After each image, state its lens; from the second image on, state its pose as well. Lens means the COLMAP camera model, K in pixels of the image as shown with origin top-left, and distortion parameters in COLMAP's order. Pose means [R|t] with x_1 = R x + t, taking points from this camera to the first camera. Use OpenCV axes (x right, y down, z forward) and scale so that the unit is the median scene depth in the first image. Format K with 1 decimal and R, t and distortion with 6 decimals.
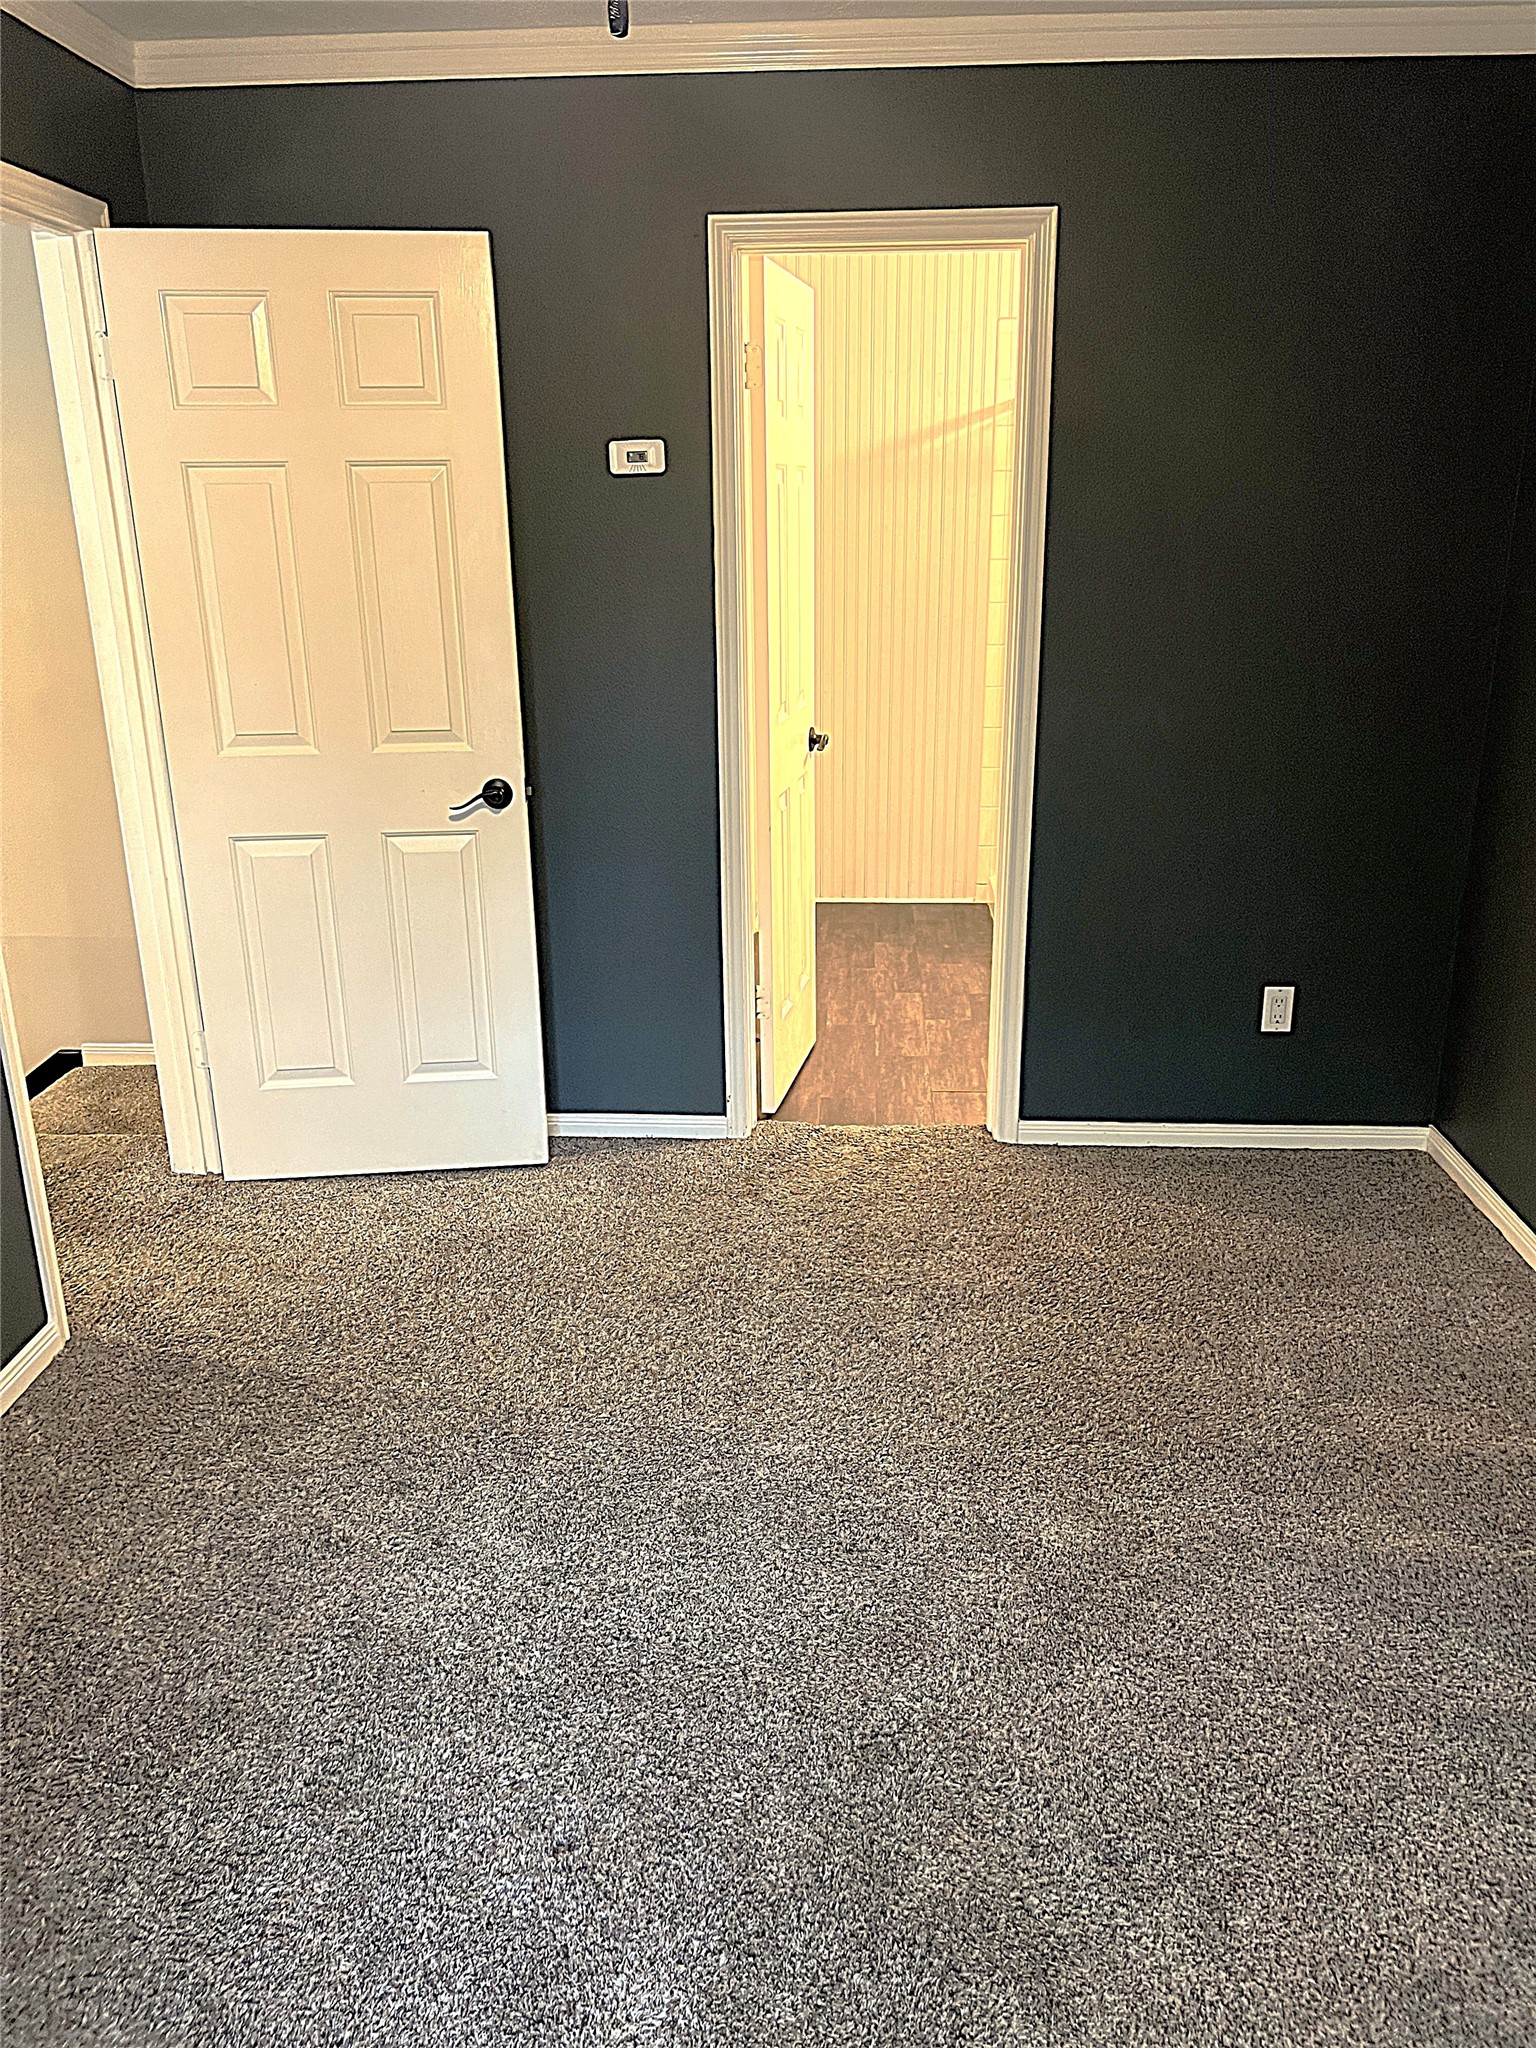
lens RADIAL K [[1537.5, 0, 770.9], [0, 1537.5, 1020.3], [0, 0, 1]] dist [0.045970, -0.056616]
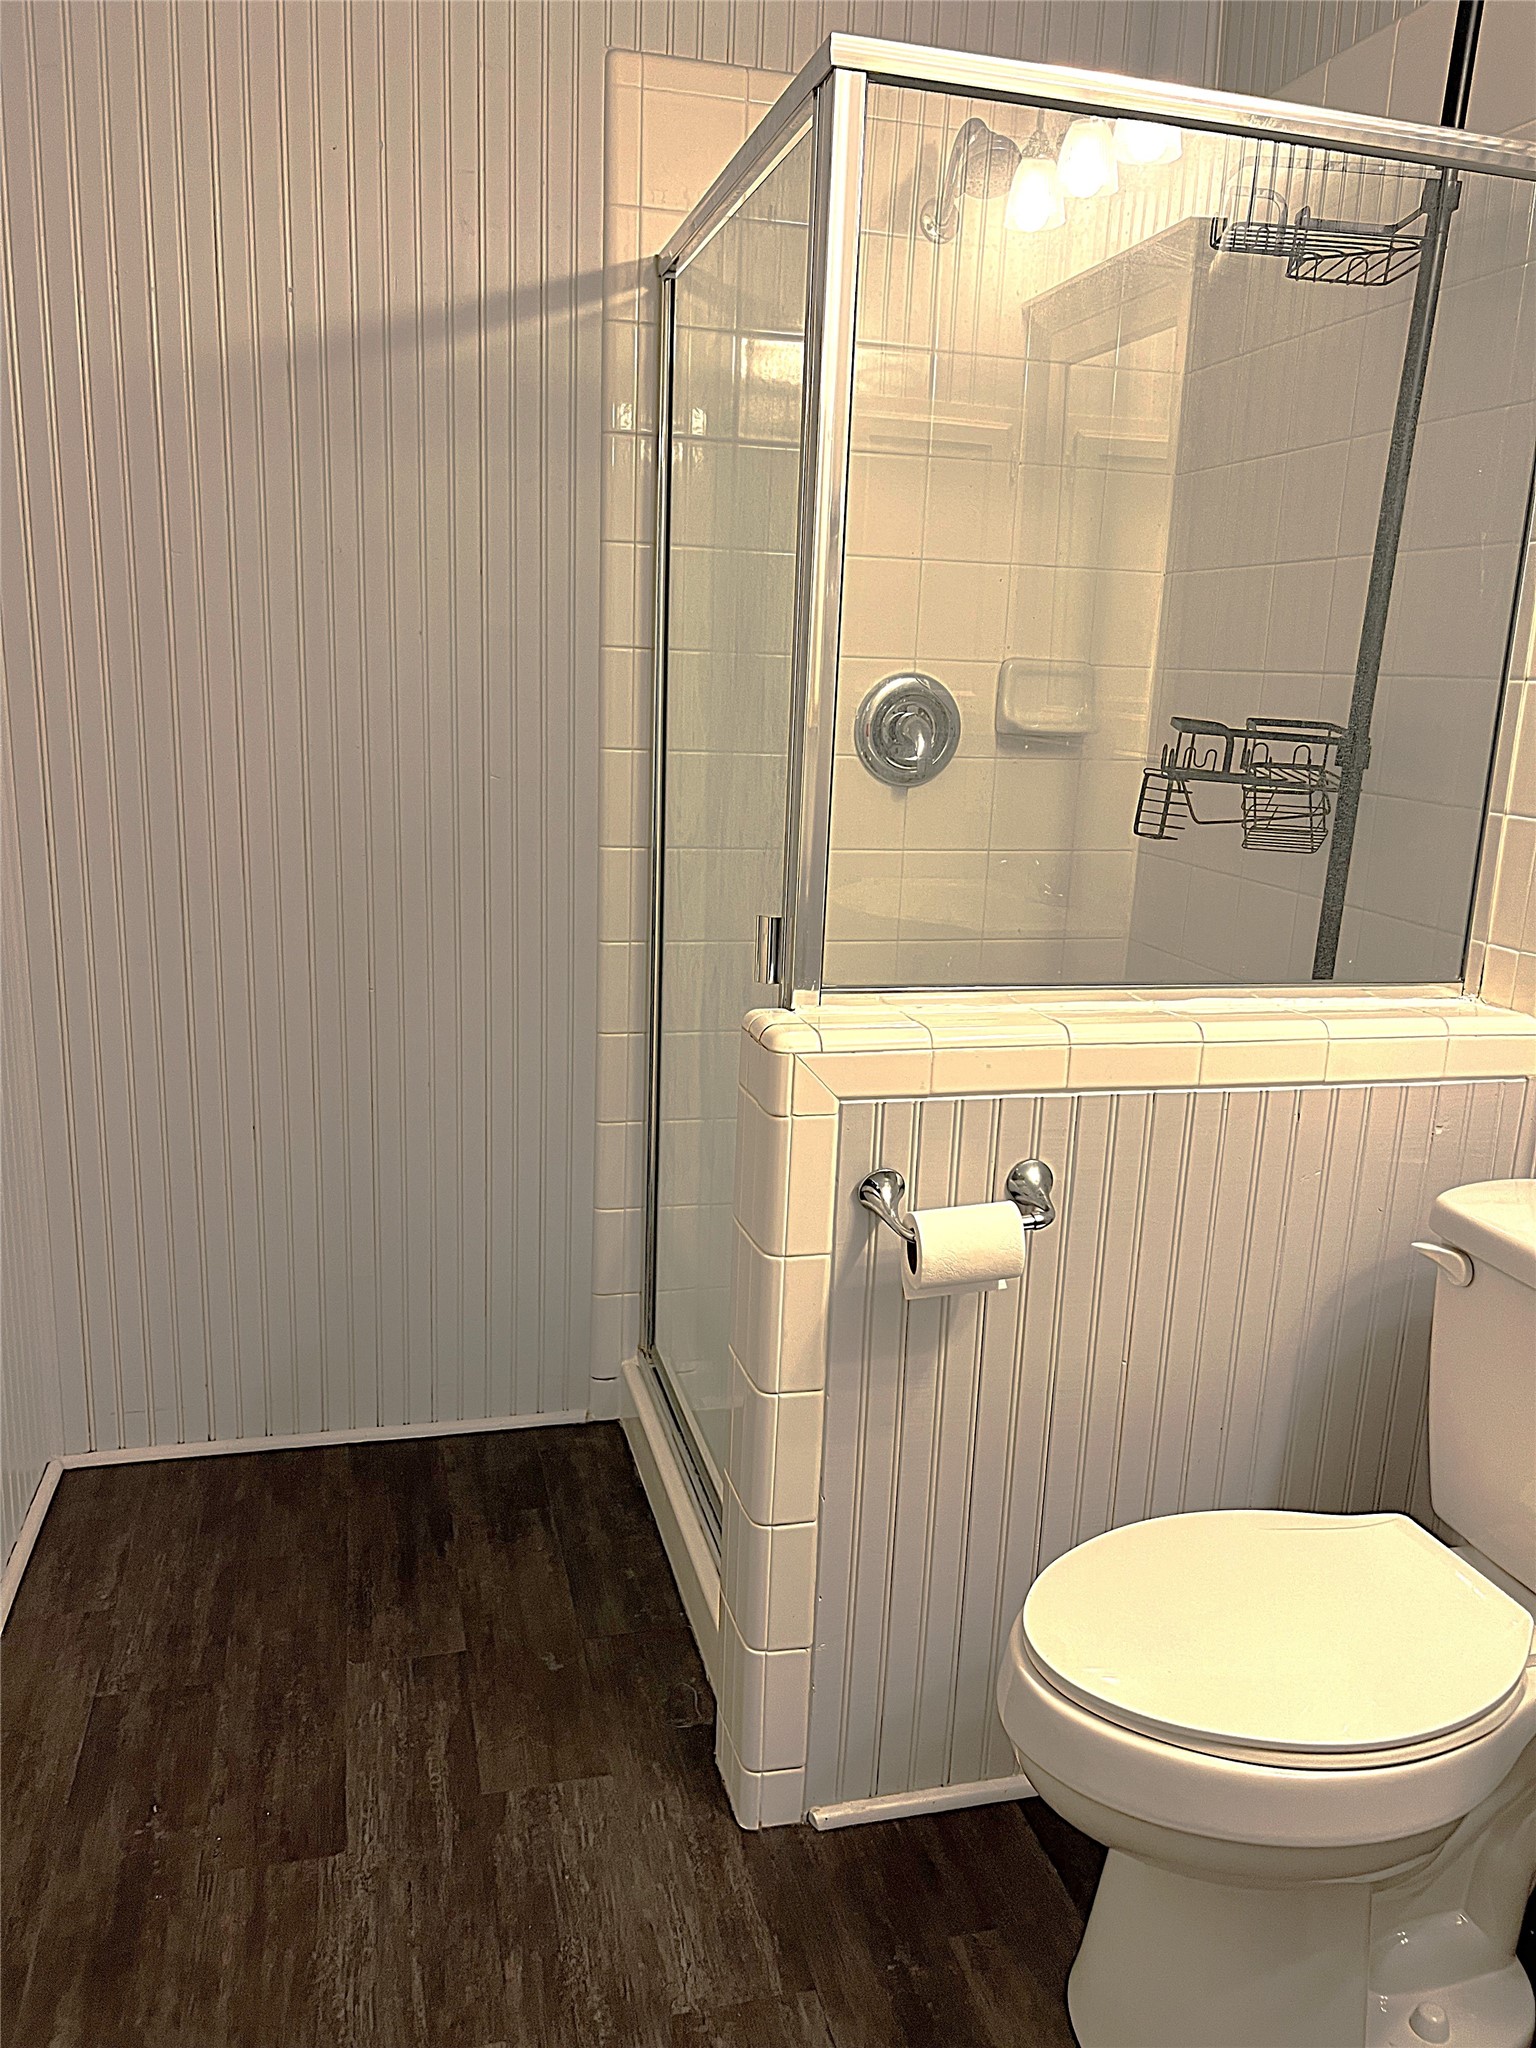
lens RADIAL K [[1537.5, 0, 768.1], [0, 1537.5, 1024.1], [0, 0, 1]] dist [0.045970, -0.056616]
pose [[0.949266, -0.027390, 0.313279, 0.051976], [0.057394, 0.994557, -0.086956, -0.161410], [-0.309192, 0.100525, 0.945672, 0.620464]]
